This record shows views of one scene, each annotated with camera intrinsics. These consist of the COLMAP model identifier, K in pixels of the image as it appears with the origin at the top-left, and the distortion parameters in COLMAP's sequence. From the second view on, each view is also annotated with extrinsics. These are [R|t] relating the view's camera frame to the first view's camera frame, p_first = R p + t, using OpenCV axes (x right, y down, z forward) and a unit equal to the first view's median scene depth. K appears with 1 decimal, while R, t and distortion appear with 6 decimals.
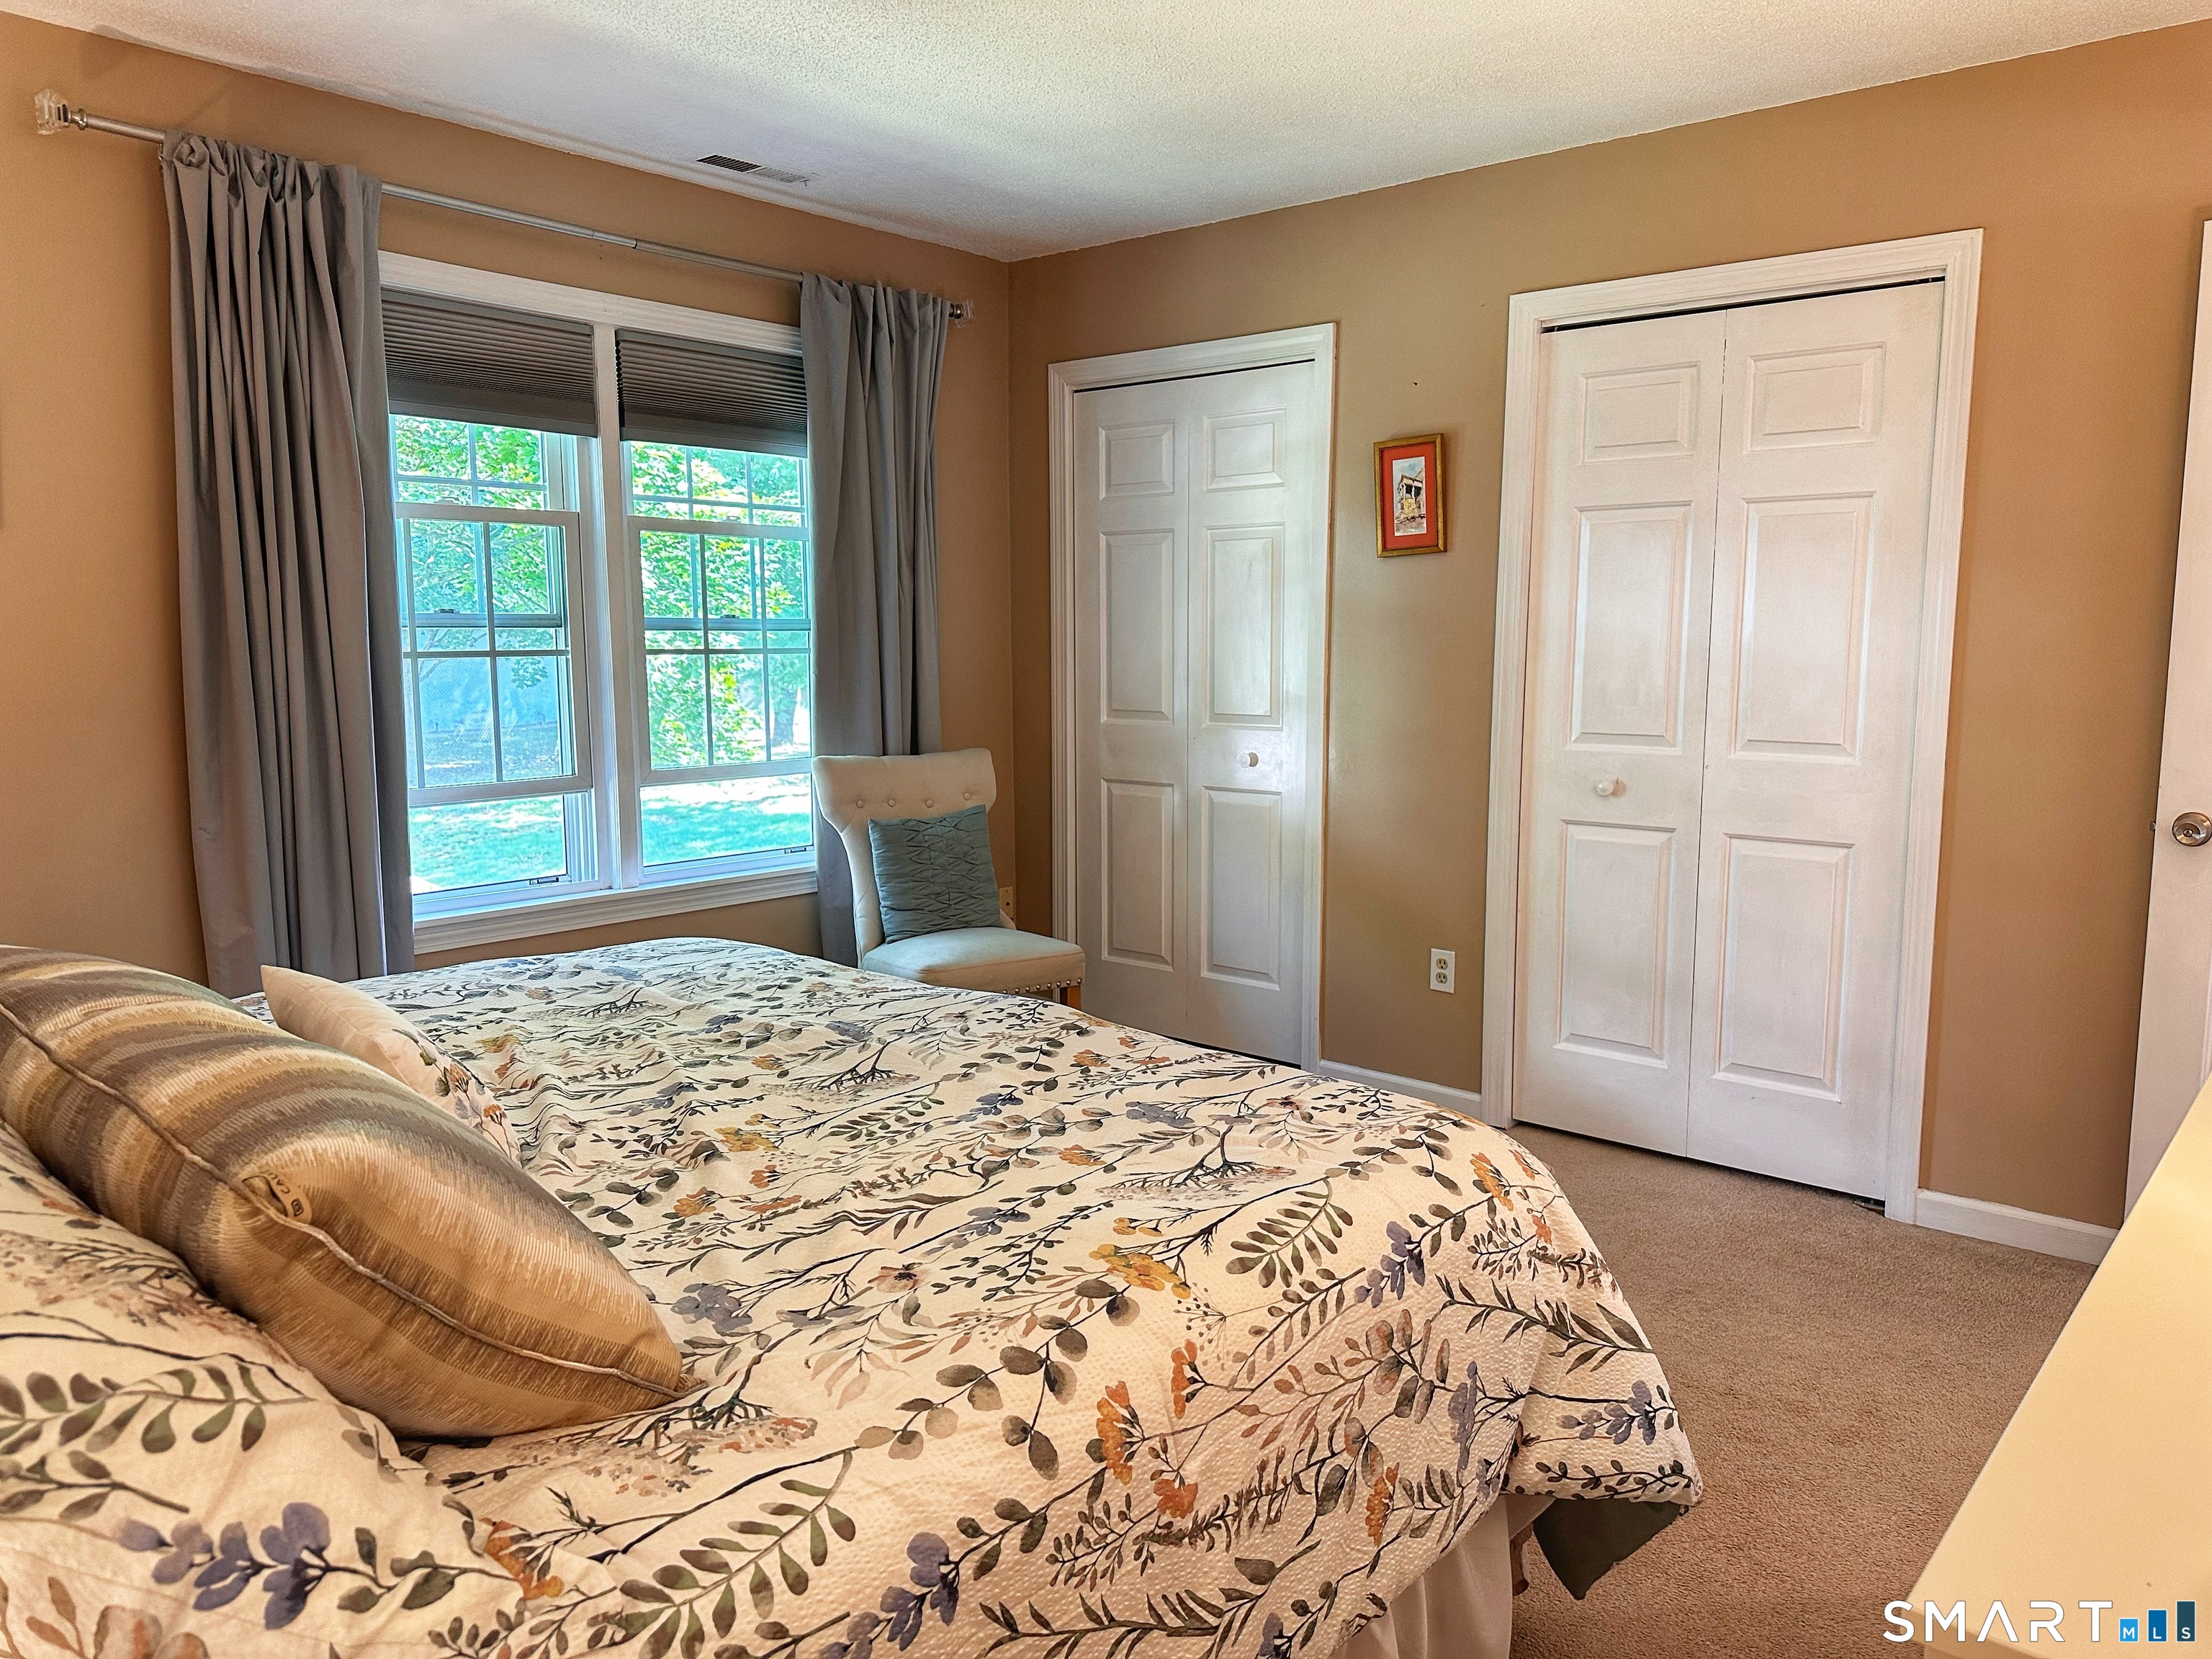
lens RADIAL K [[1584.5, 0, 1113.9], [0, 1584.5, 830.1], [0, 0, 1]] dist [0.094033, -0.138203]
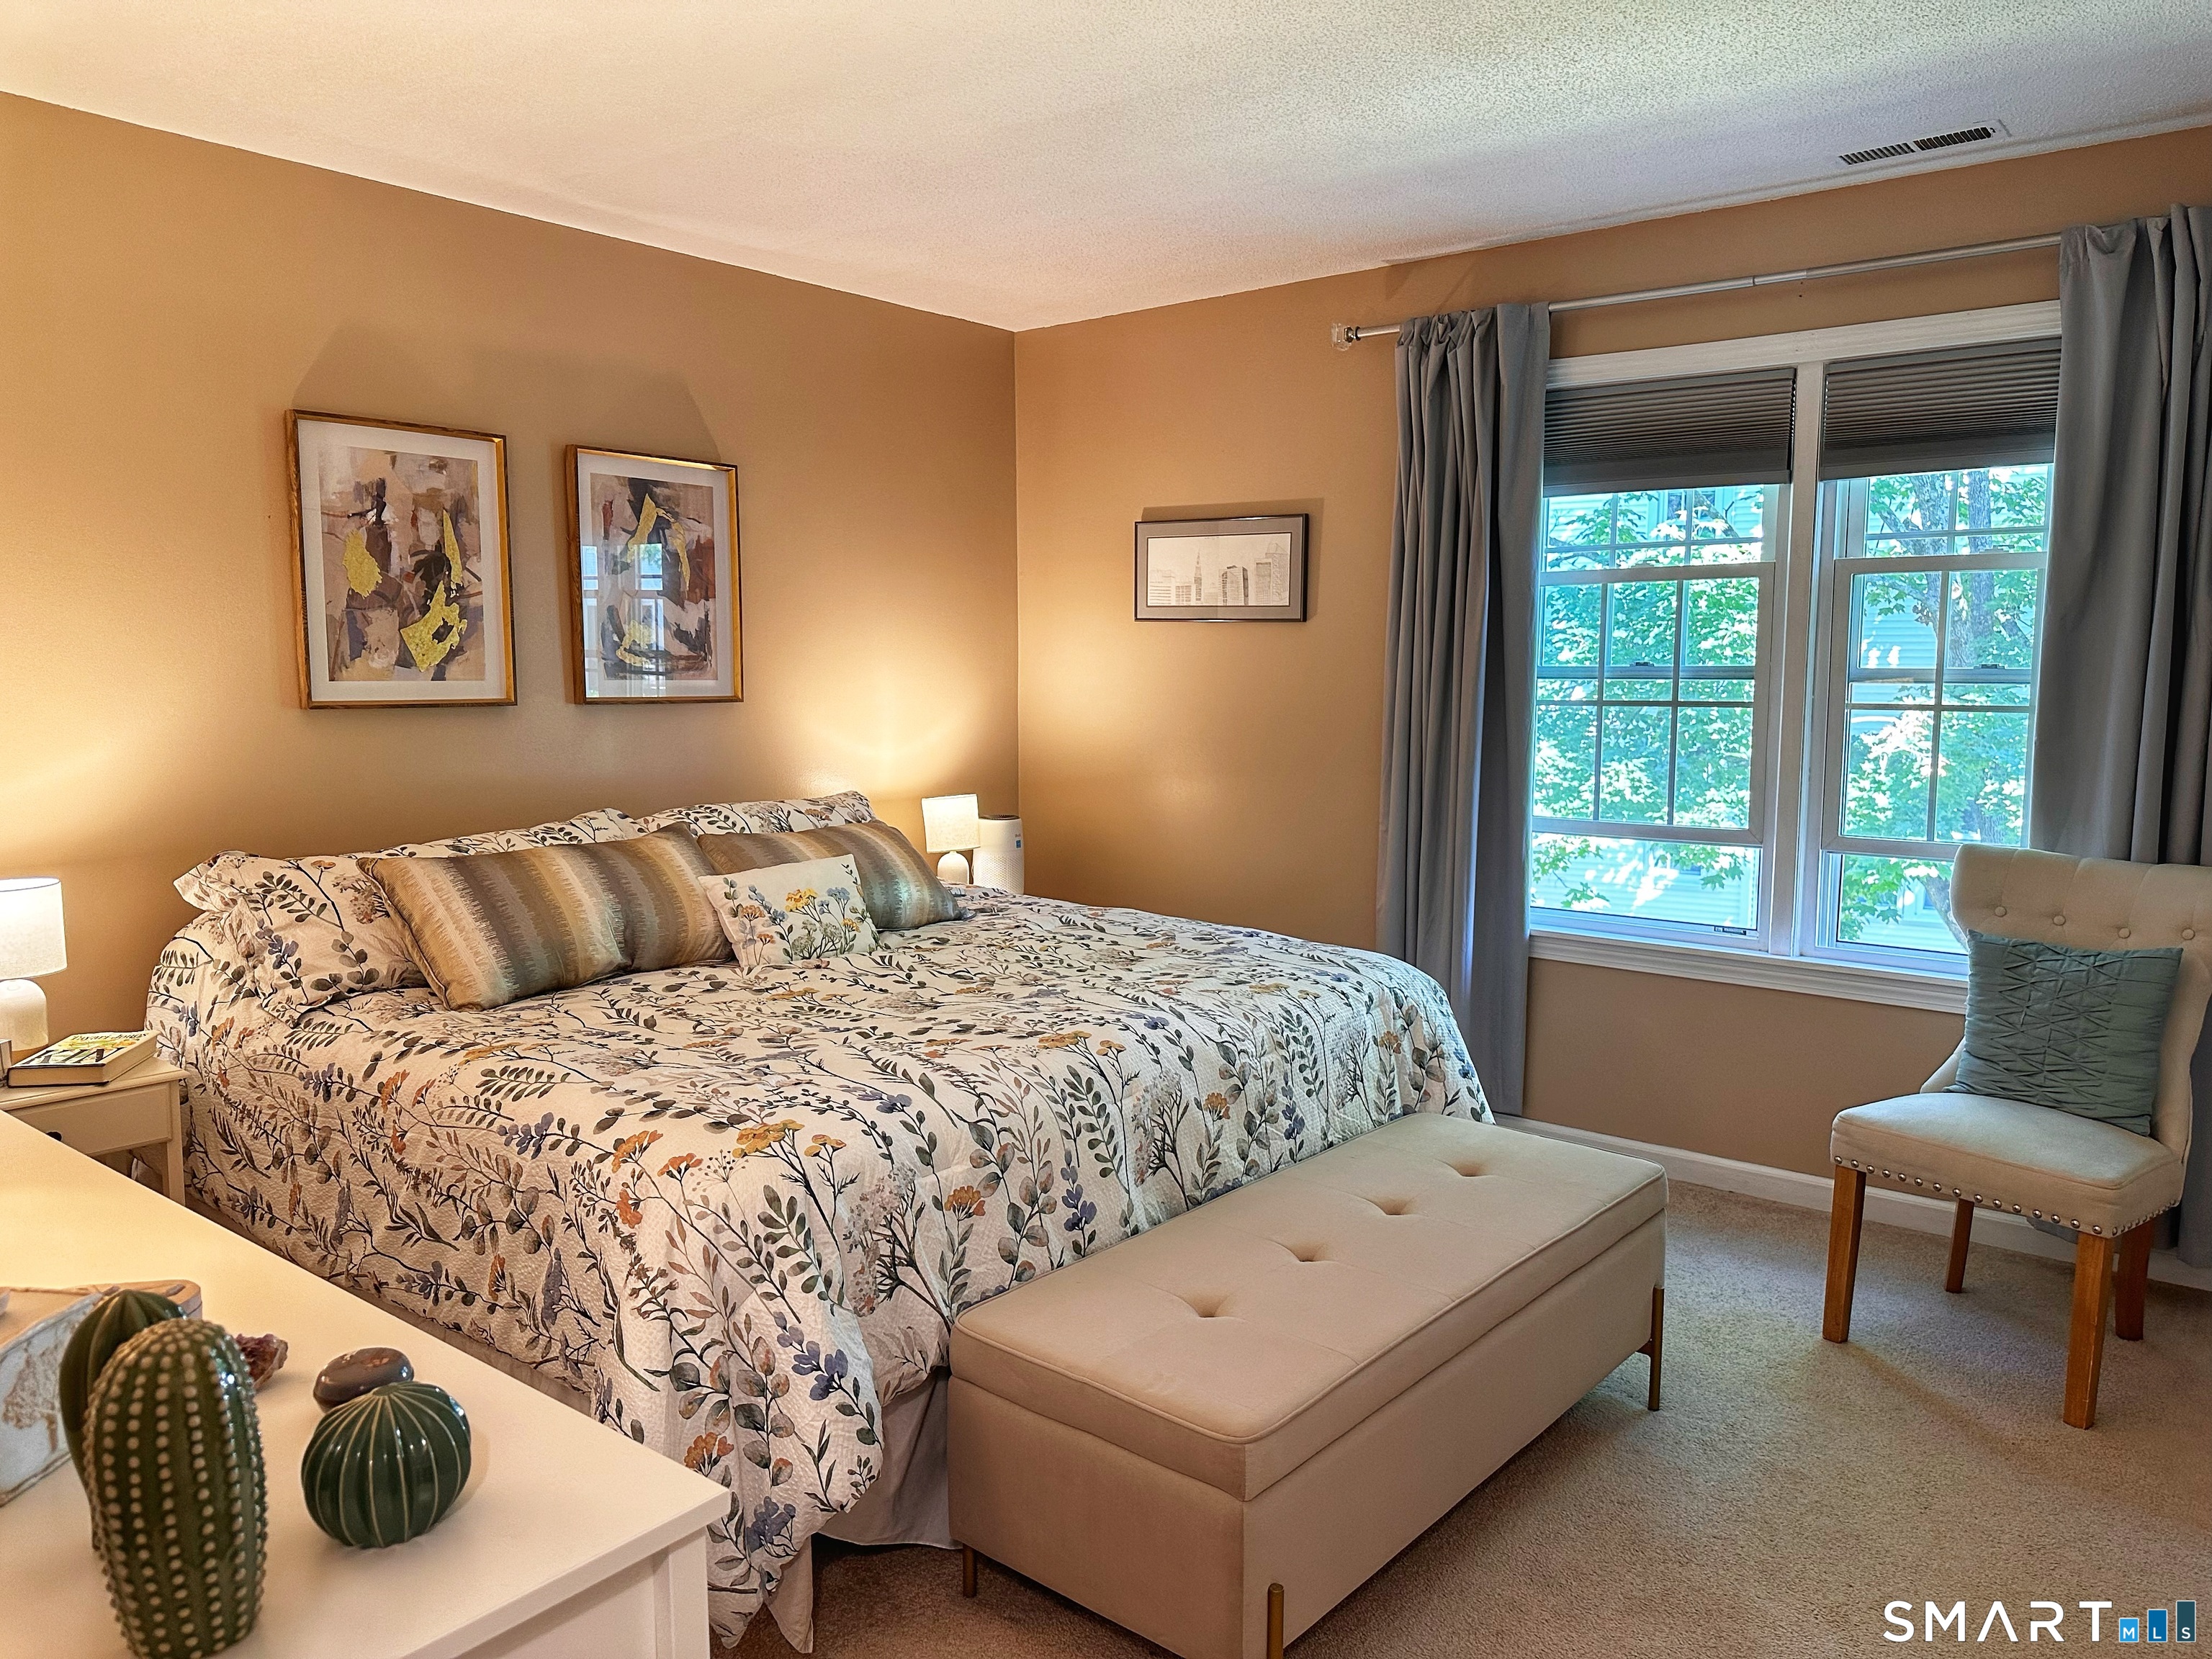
lens RADIAL K [[1584.5, 0, 1113.9], [0, 1584.5, 830.1], [0, 0, 1]] dist [0.094033, -0.138203]
pose [[0.012154, 0.106890, -0.994197, 0.830890], [-0.129002, 0.986129, 0.104445, -0.111916], [0.991570, 0.126984, 0.025774, 0.762491]]
